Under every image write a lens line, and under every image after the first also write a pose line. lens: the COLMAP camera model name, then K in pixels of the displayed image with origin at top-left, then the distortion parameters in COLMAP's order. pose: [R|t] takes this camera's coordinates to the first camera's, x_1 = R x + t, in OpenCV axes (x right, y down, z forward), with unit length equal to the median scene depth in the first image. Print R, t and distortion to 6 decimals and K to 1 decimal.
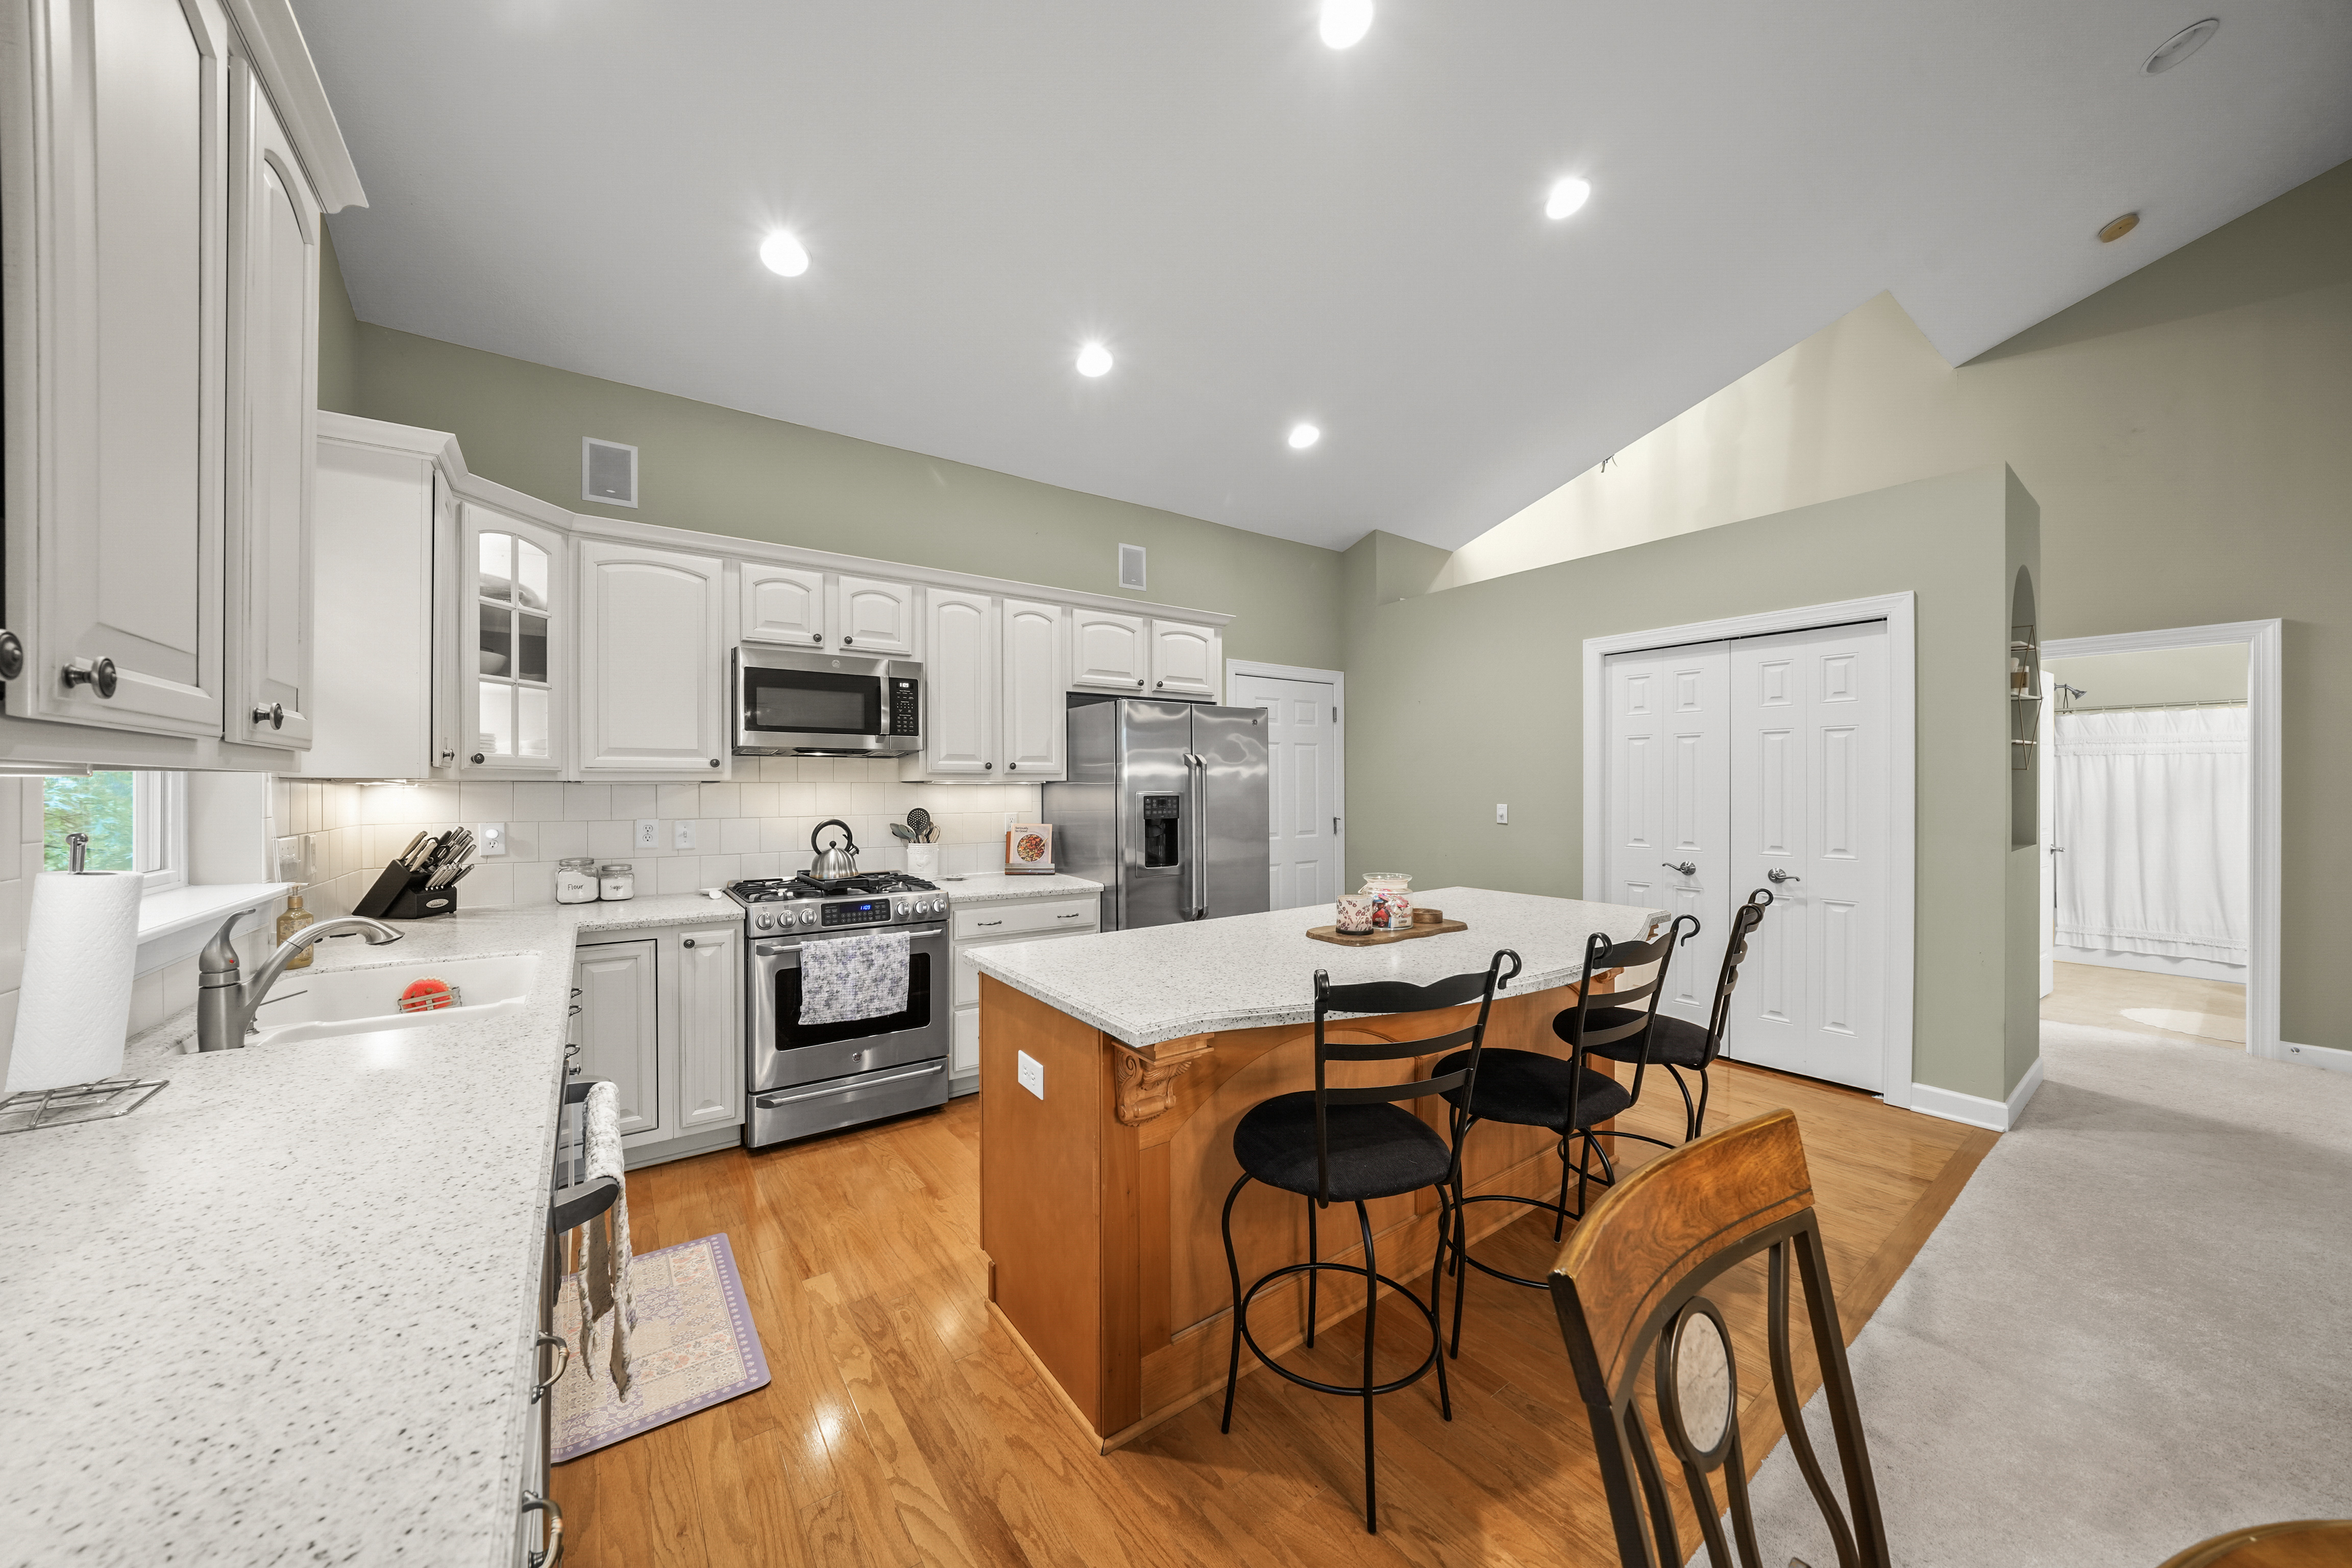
lens RADIAL K [[813.1, 0, 1168.1], [0, 813.1, 785.1], [0, 0, 1]] dist [-0.009146, 0.000714]
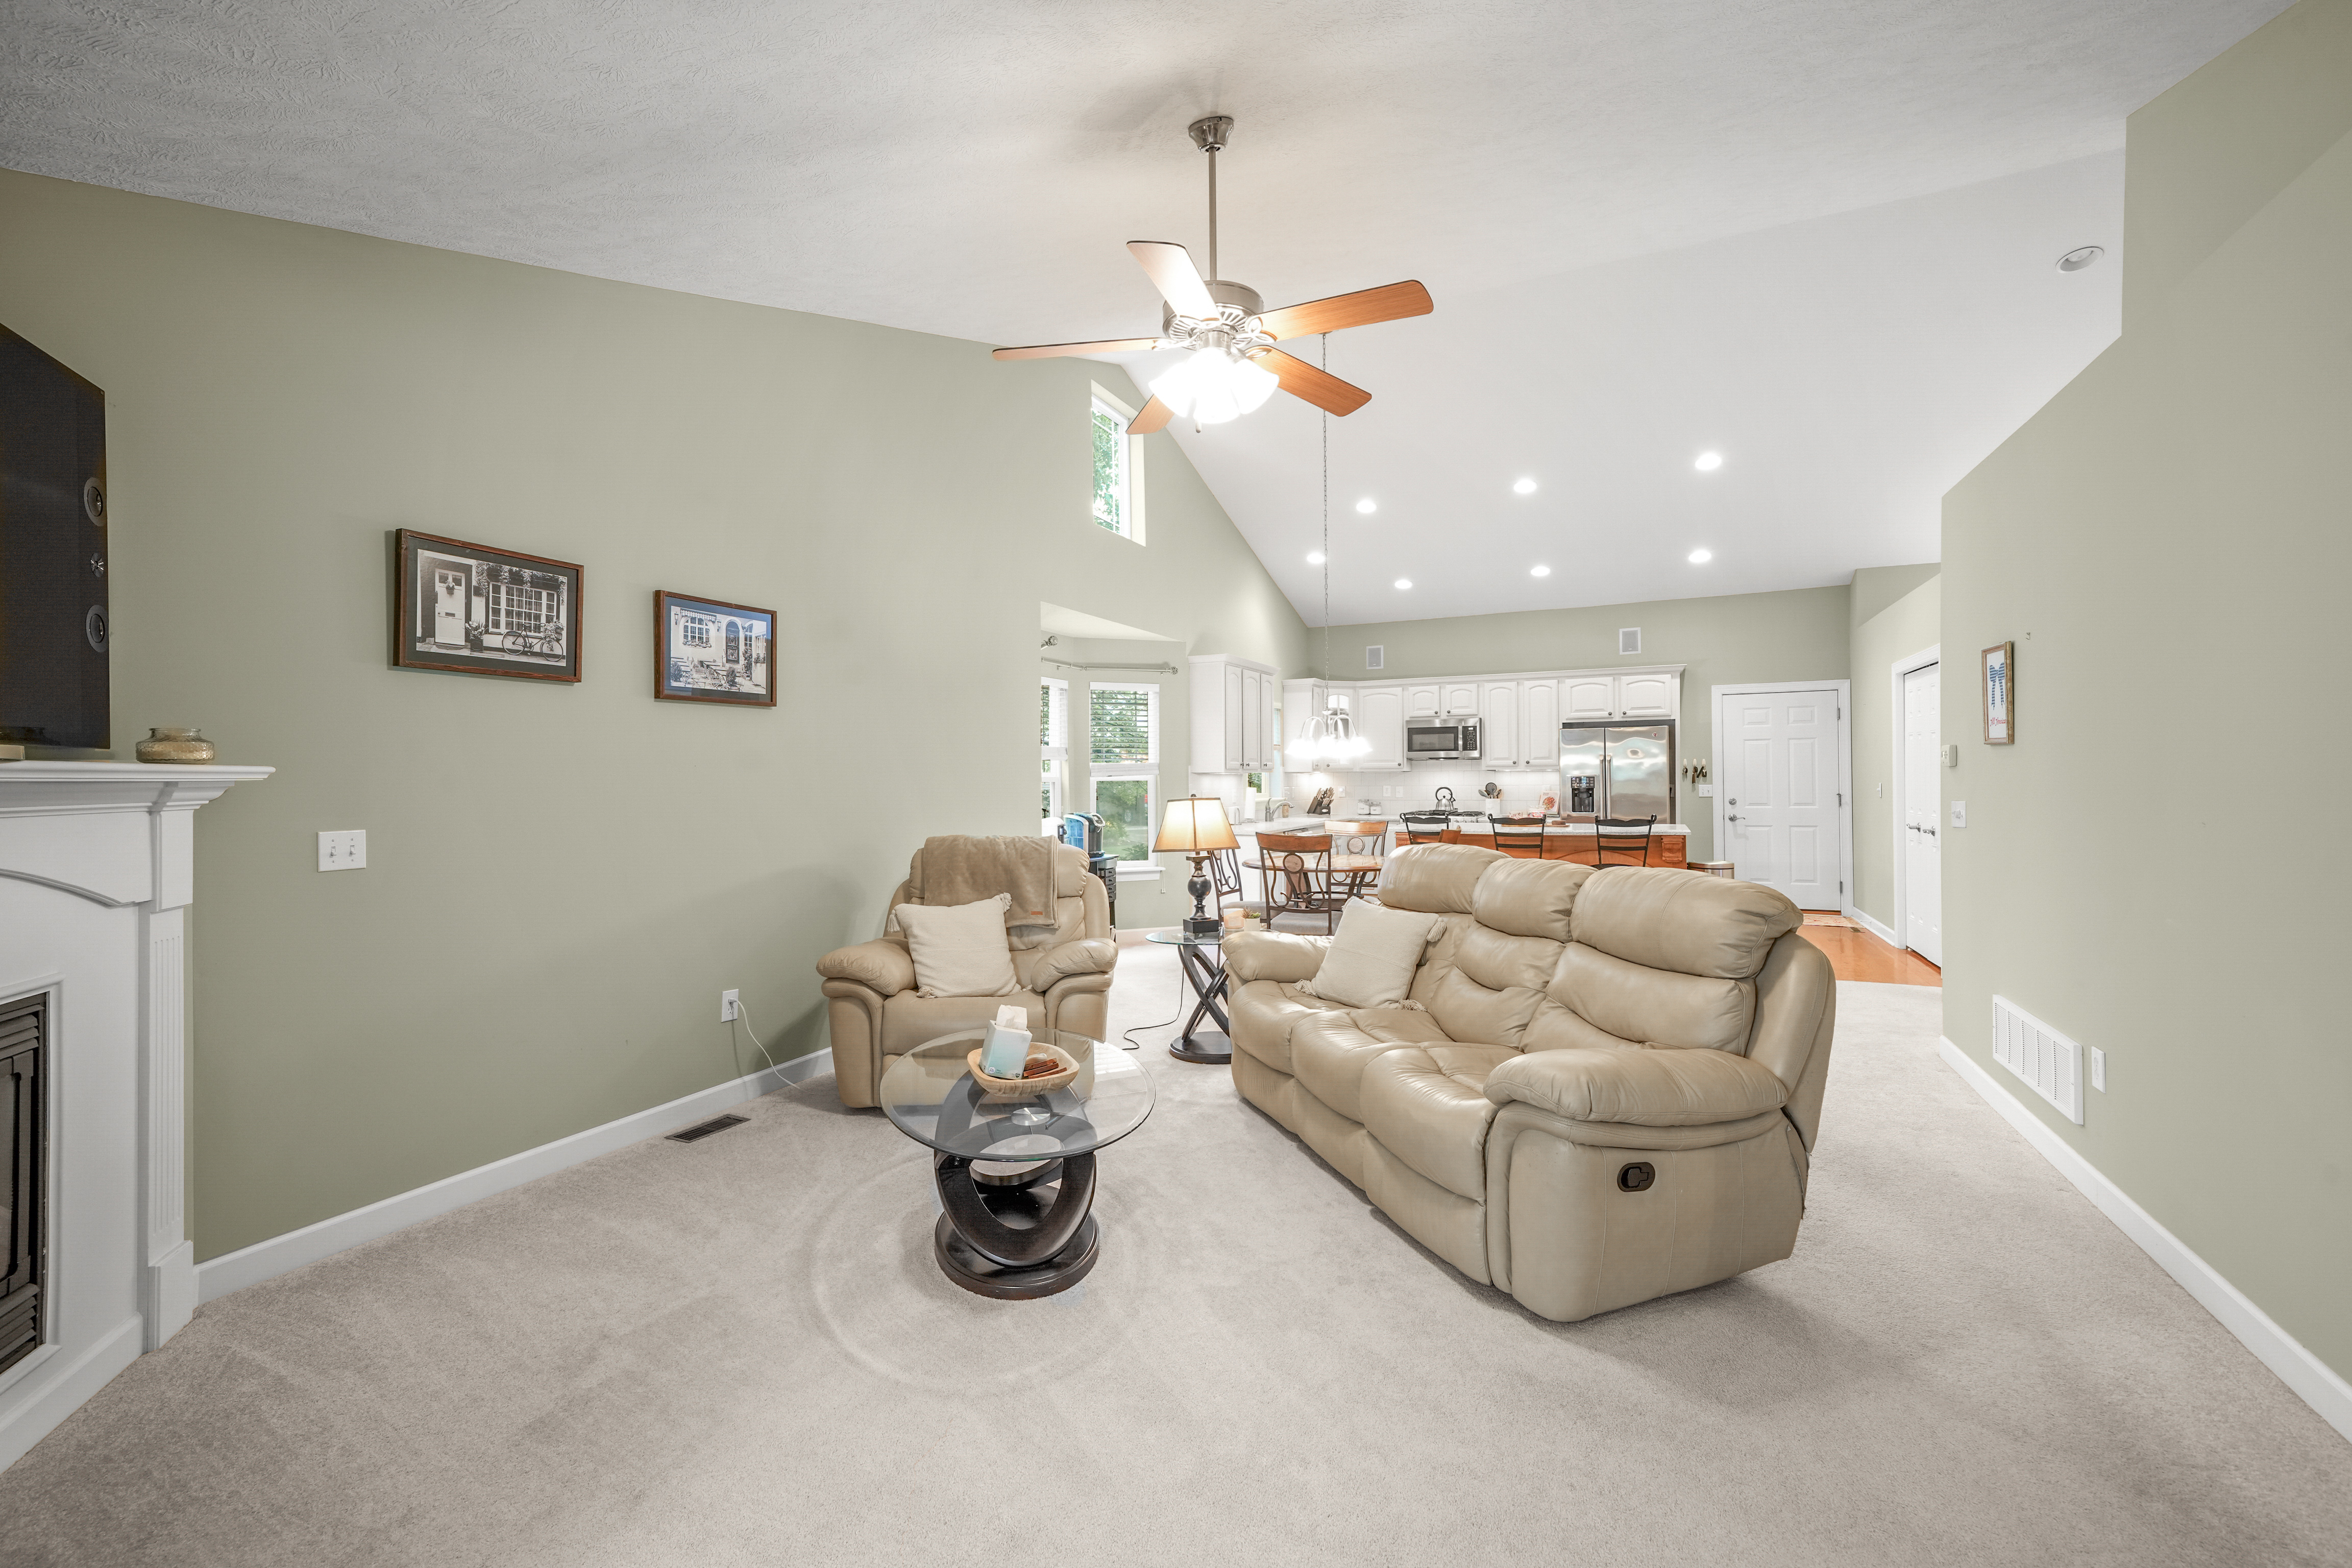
lens RADIAL K [[1002.9, 0, 1162.4], [0, 1002.9, 777.9], [0, 0, 1]] dist [0.015764, 0.000111]
pose [[0.484131, -0.003099, -0.874990, 1.888807], [0.008785, 0.999961, 0.001319, 0.005733], [0.874952, -0.008325, 0.484139, -1.240933]]
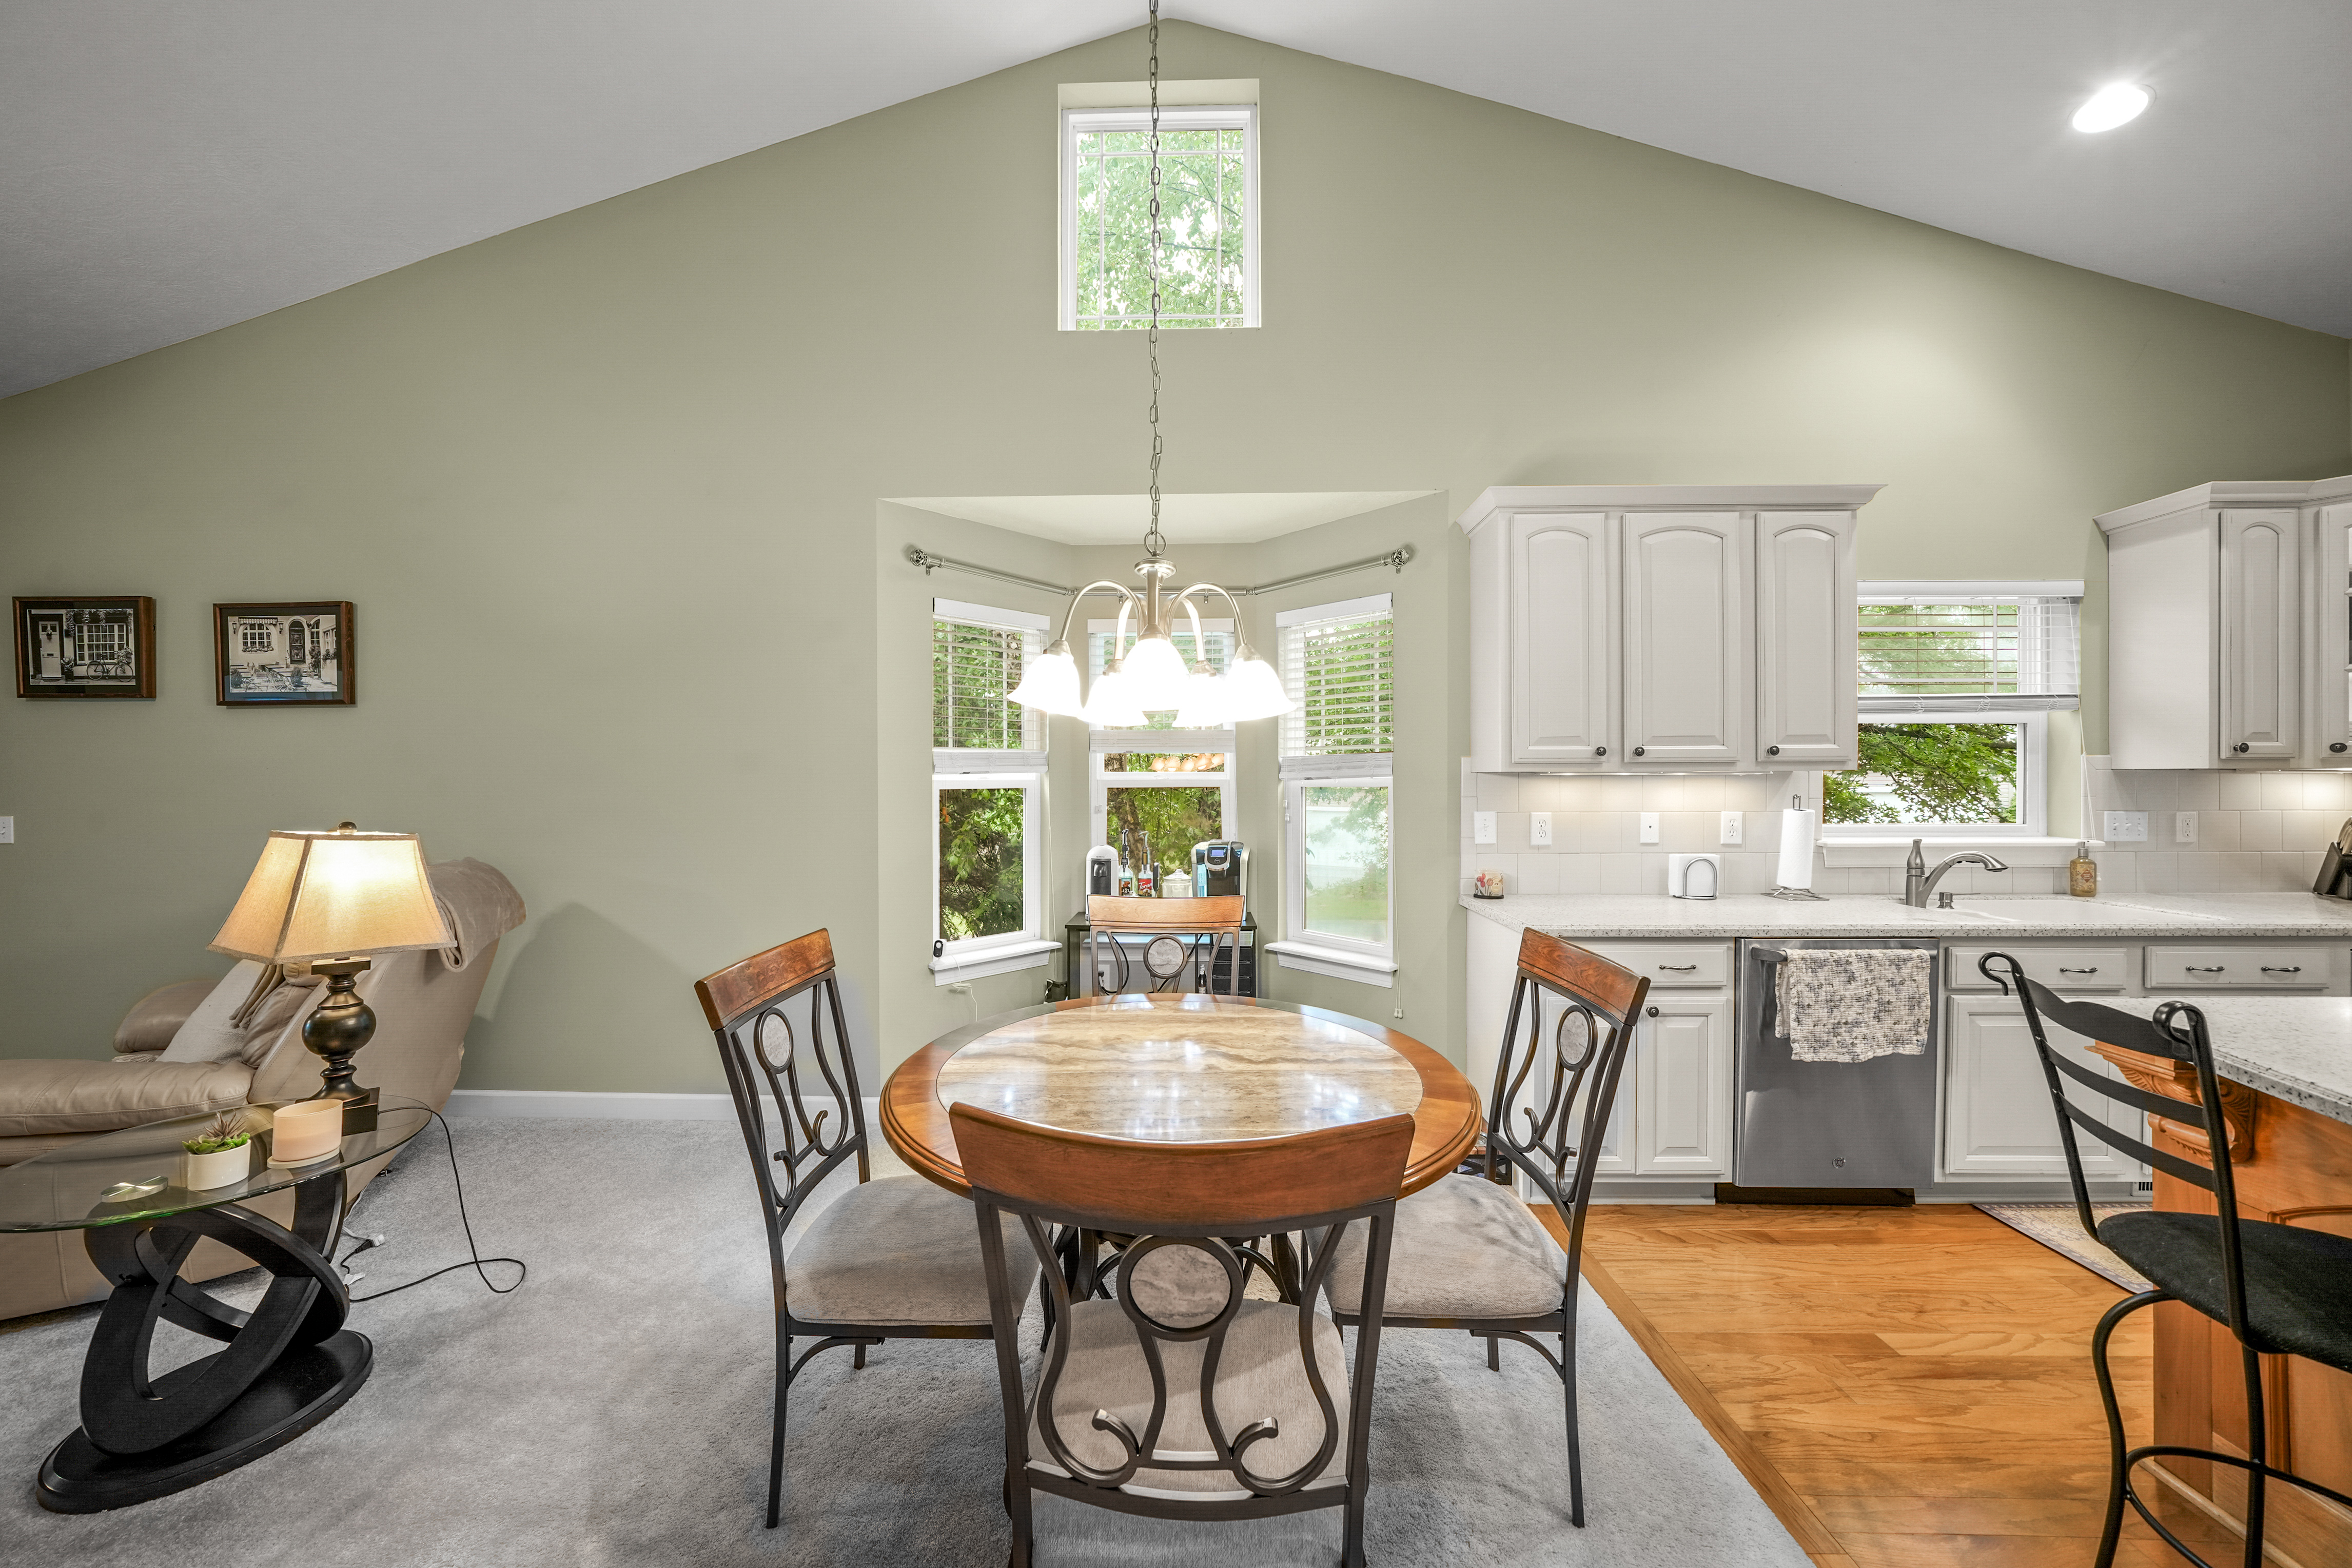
lens RADIAL K [[813.1, 0, 1153.4], [0, 813.1, 784.7], [0, 0, 1]] dist [-0.009146, 0.000714]
pose [[-0.605647, 0.006755, -0.795705, 0.686927], [0.002520, 0.999975, 0.006571, 0.003789], [0.795729, 0.001974, -0.605649, 0.321463]]
